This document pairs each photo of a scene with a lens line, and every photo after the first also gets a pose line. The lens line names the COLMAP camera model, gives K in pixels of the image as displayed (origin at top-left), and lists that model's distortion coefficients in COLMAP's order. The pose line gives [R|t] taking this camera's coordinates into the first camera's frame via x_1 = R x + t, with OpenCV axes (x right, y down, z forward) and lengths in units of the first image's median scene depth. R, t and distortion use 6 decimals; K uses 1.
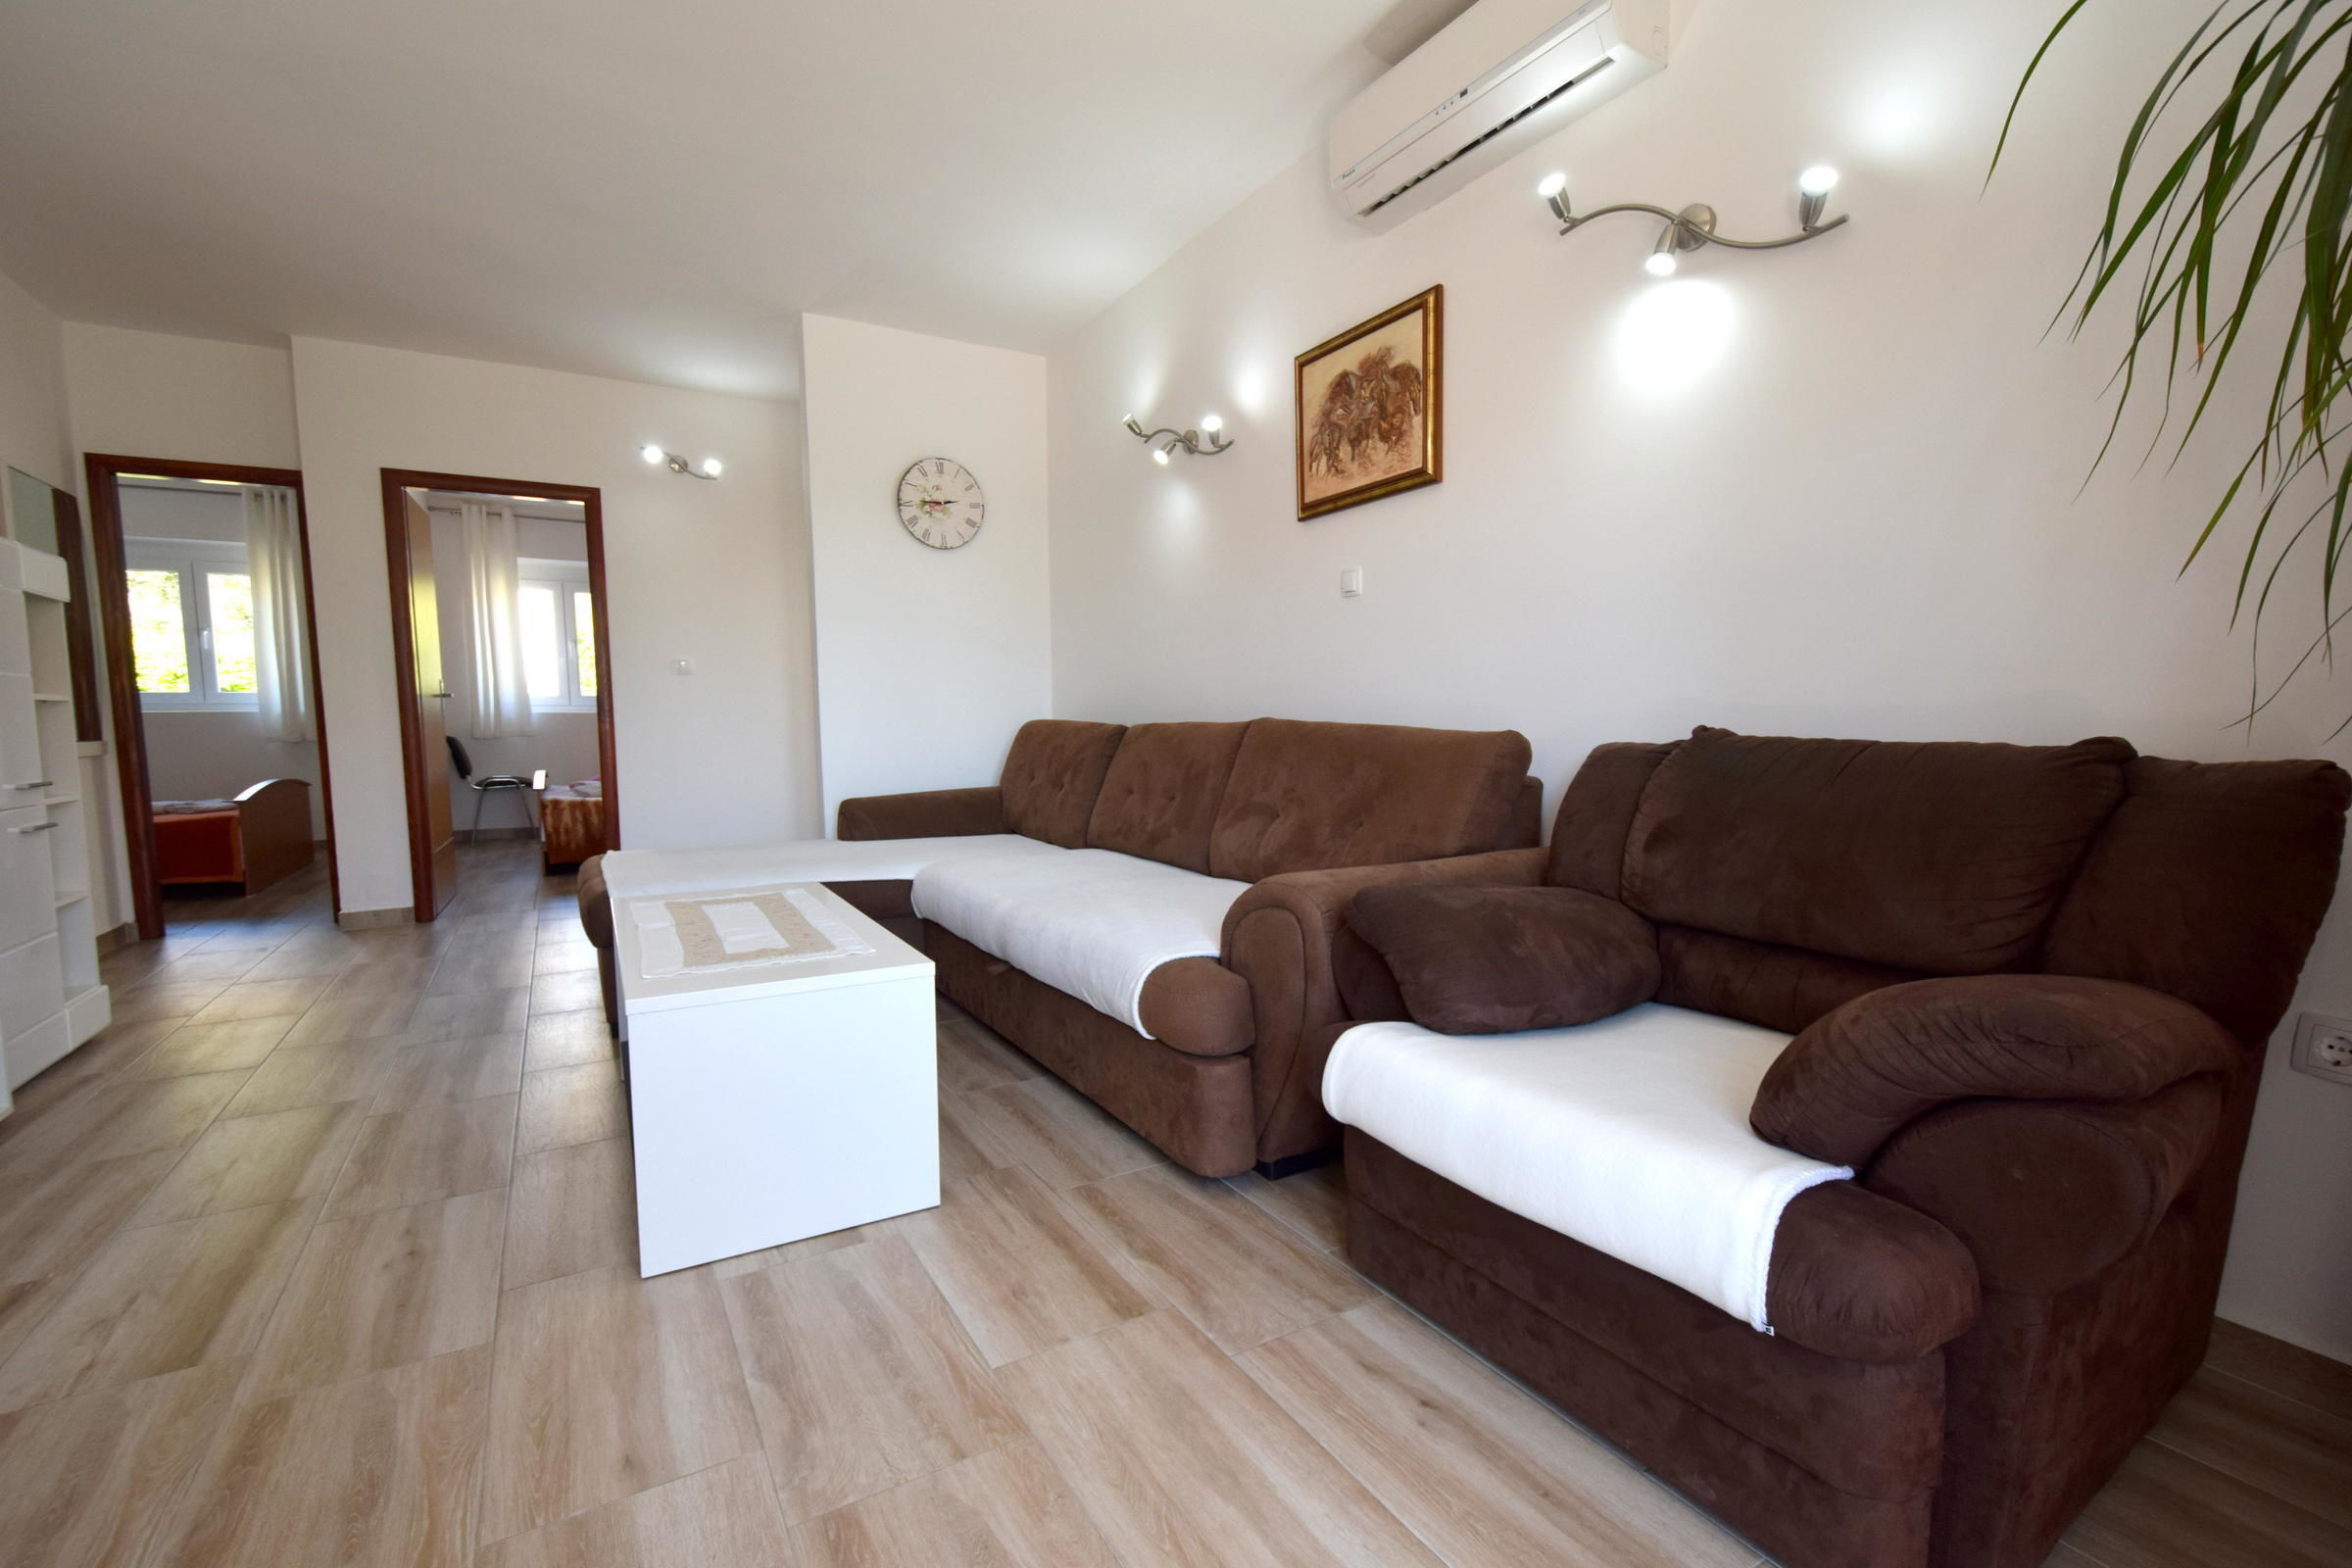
lens RADIAL K [[1020.4, 0, 1184.1], [0, 1020.4, 816.1], [0, 0, 1]] dist [0.008471, -0.006801]
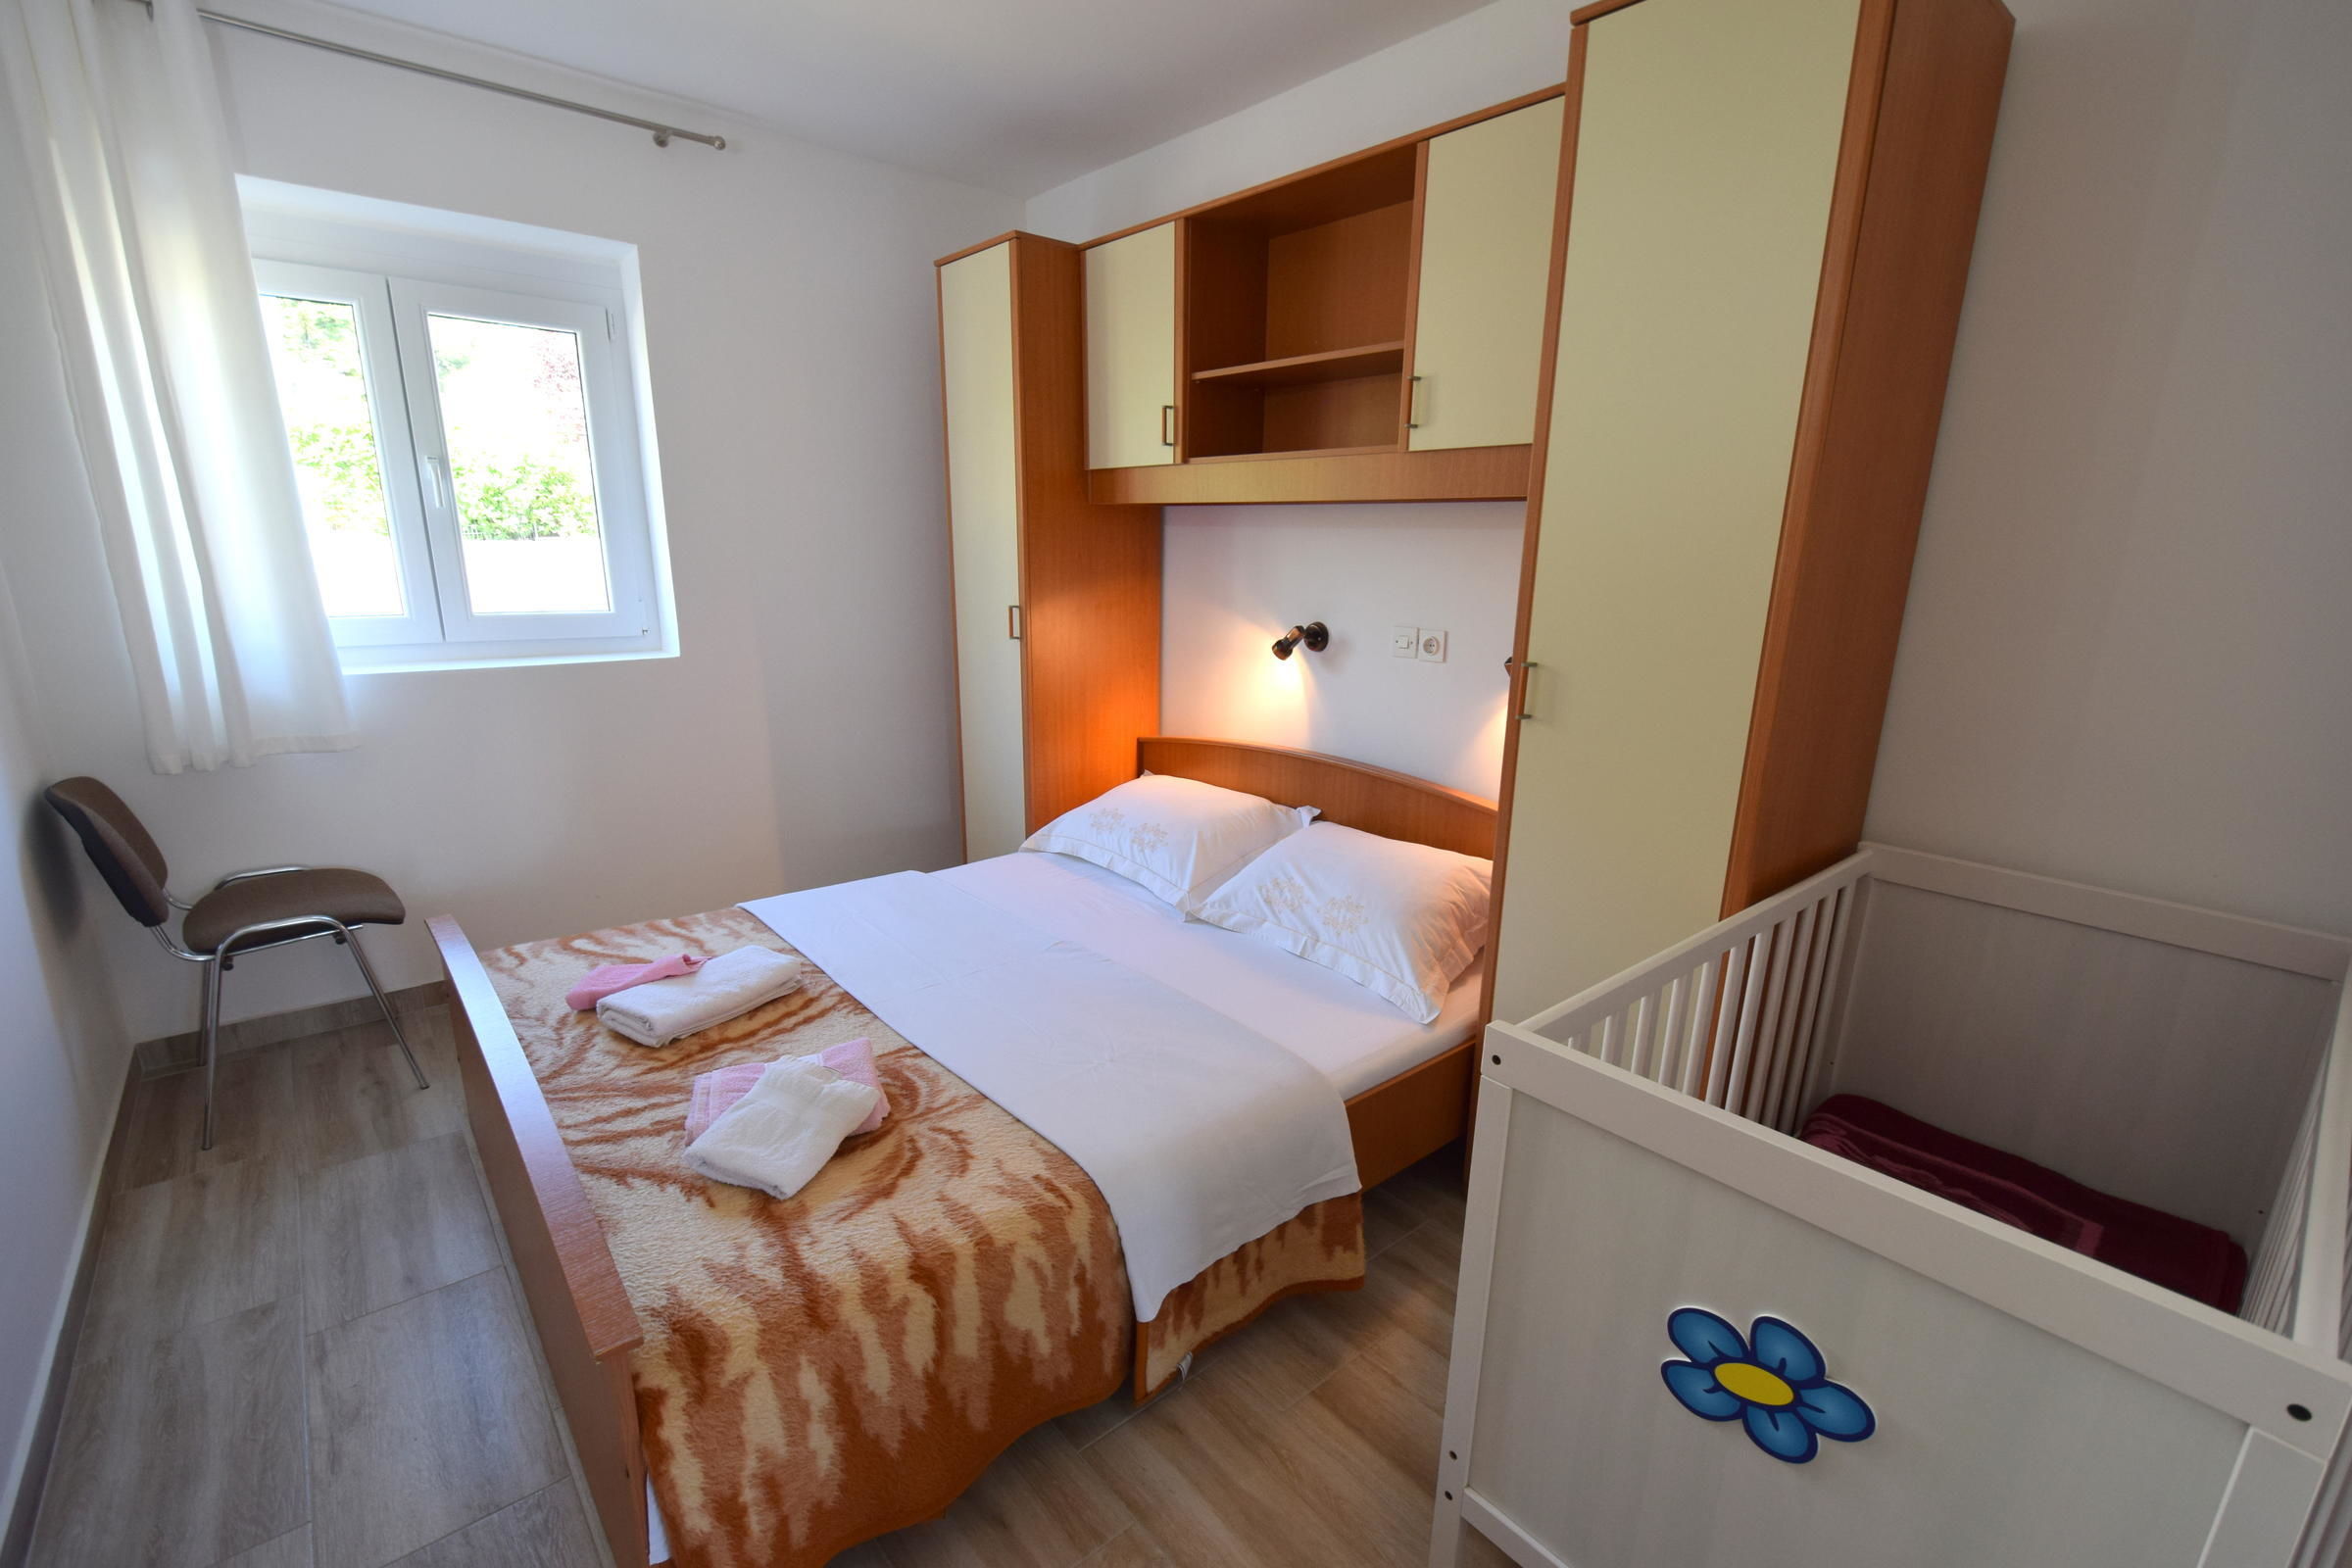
lens RADIAL K [[1020.4, 0, 1184.1], [0, 1020.4, 816.1], [0, 0, 1]] dist [0.008471, -0.006801]
pose [[0.985221, -0.021314, 0.169957, -1.212983], [-0.007323, 0.986080, 0.166113, -0.326865], [-0.171131, -0.164903, 0.971350, 1.775819]]
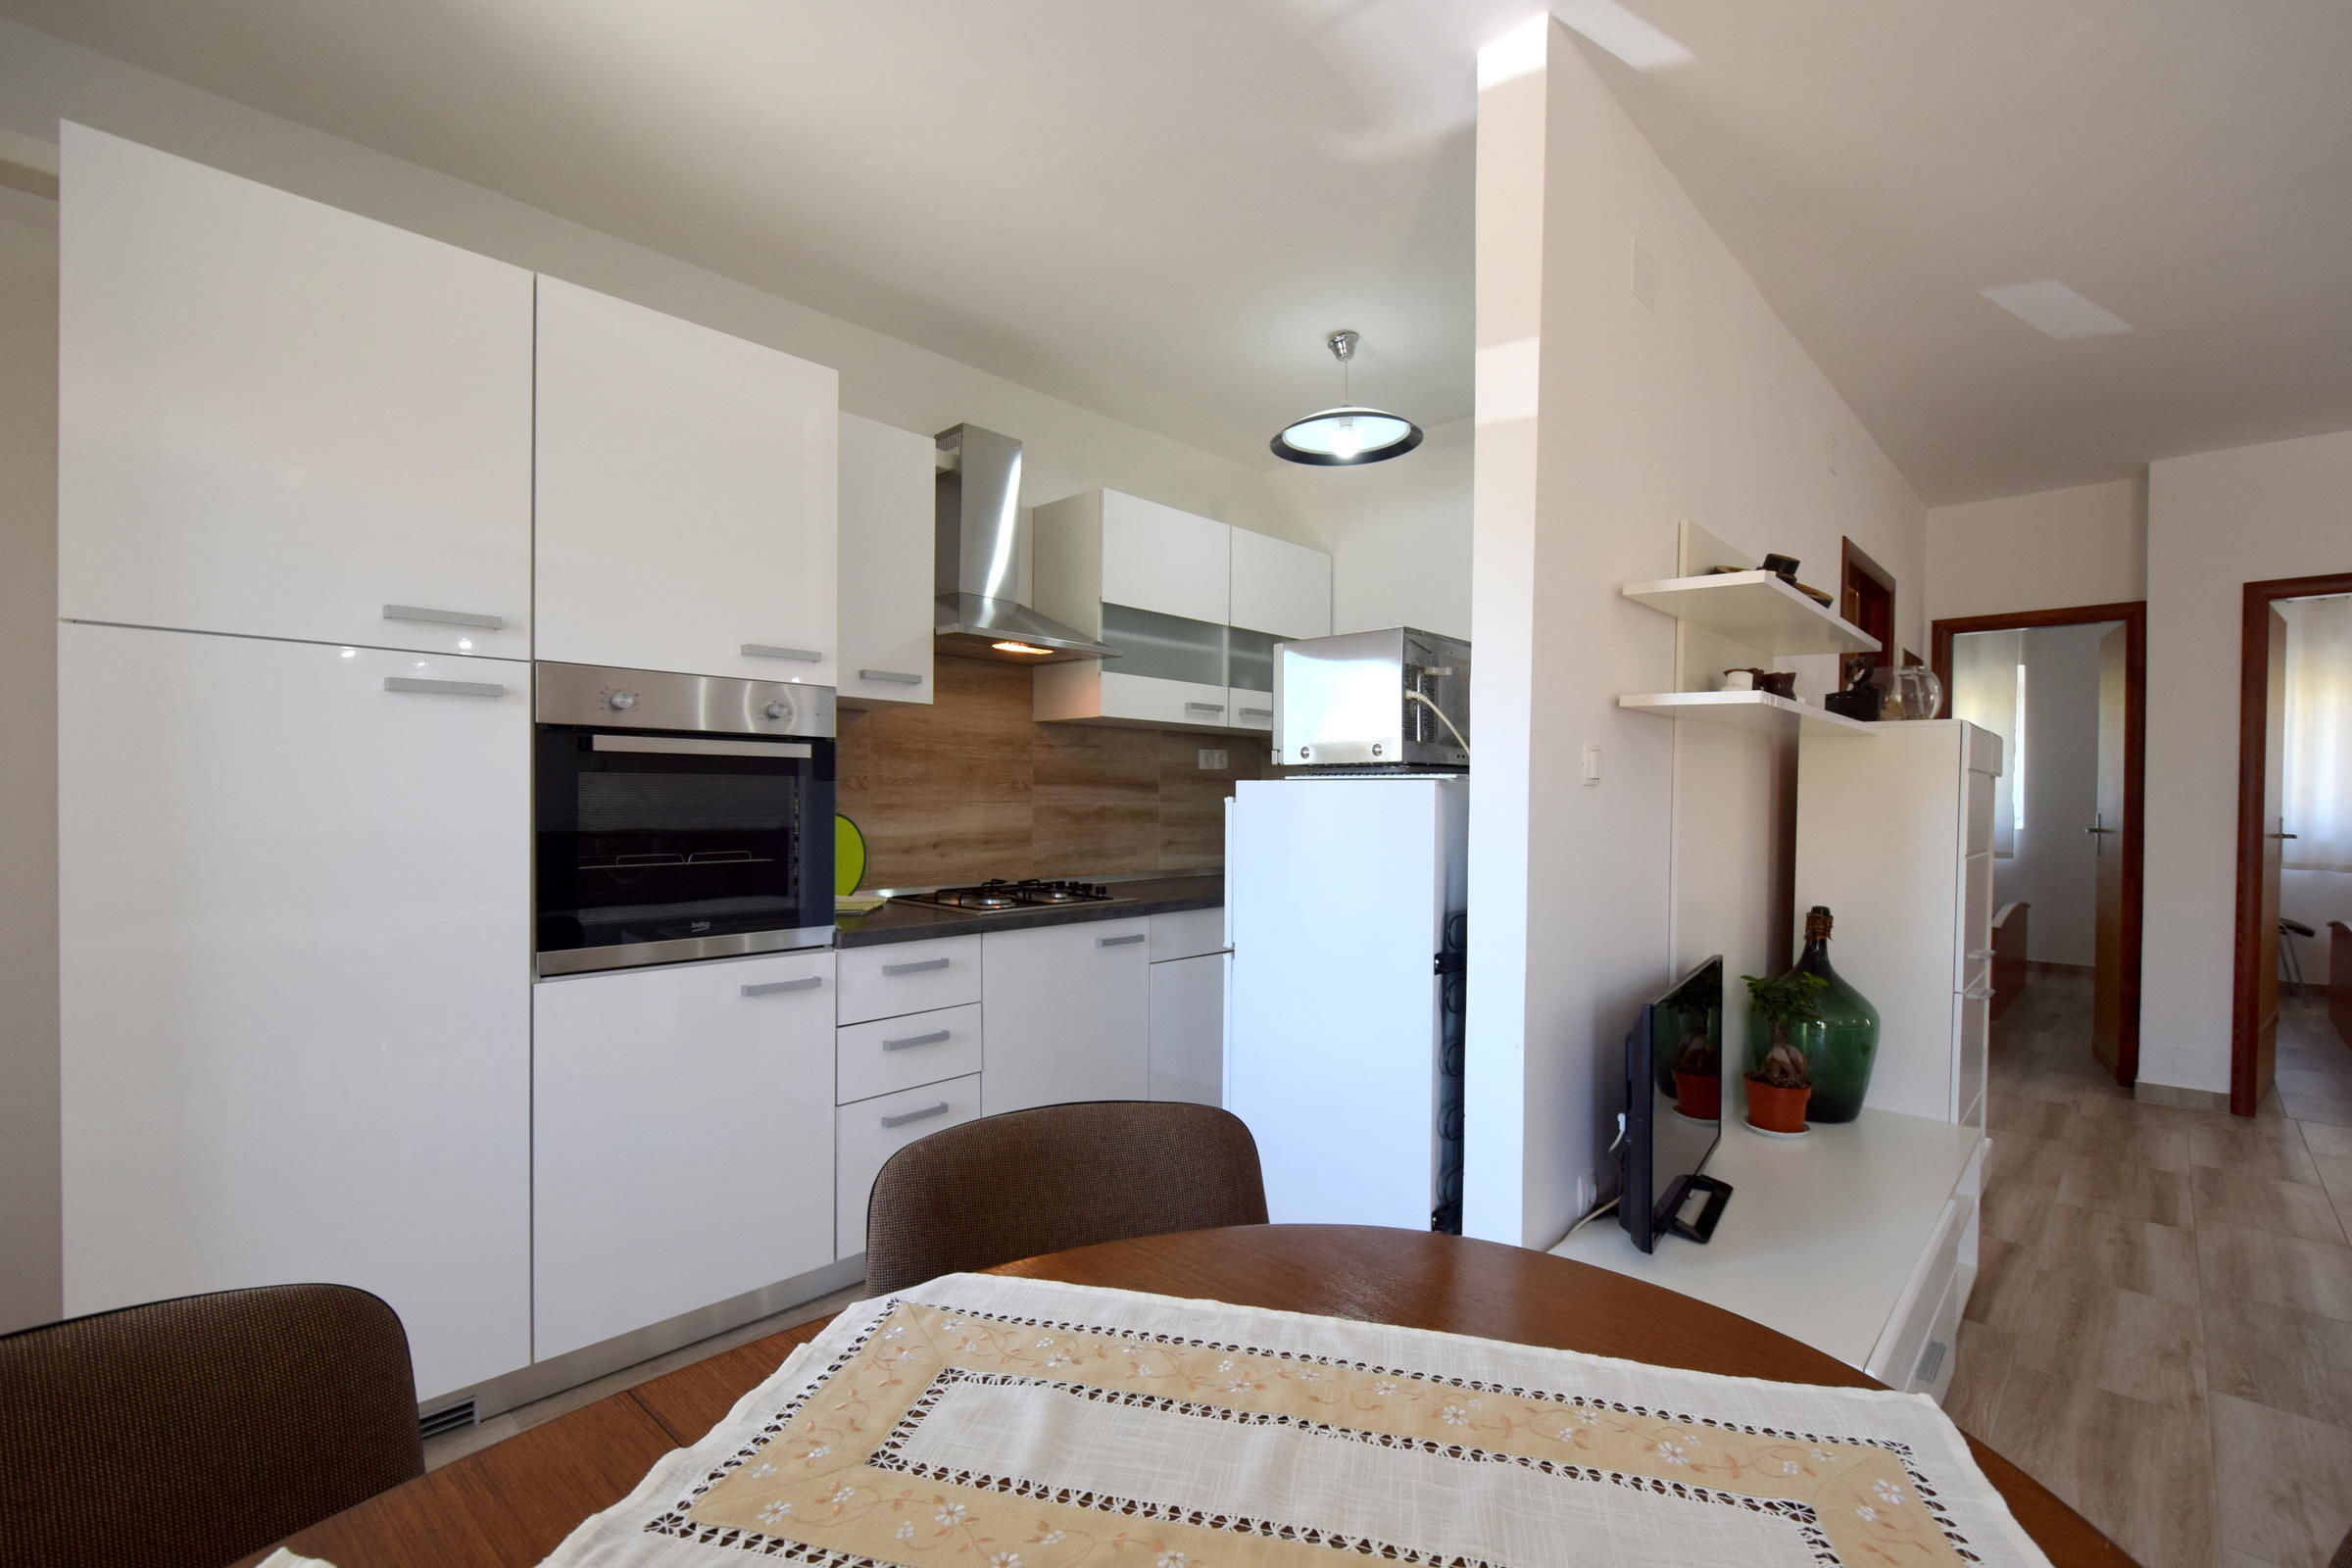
lens RADIAL K [[1024.1, 0, 1185.2], [0, 1024.1, 815.9], [0, 0, 1]] dist [0.005245, -0.005983]
pose [[0.258986, 0.027551, -0.965488, -0.291632], [-0.102781, 0.994704, 0.000815, -0.087076], [0.960397, 0.099023, 0.260446, -0.107446]]
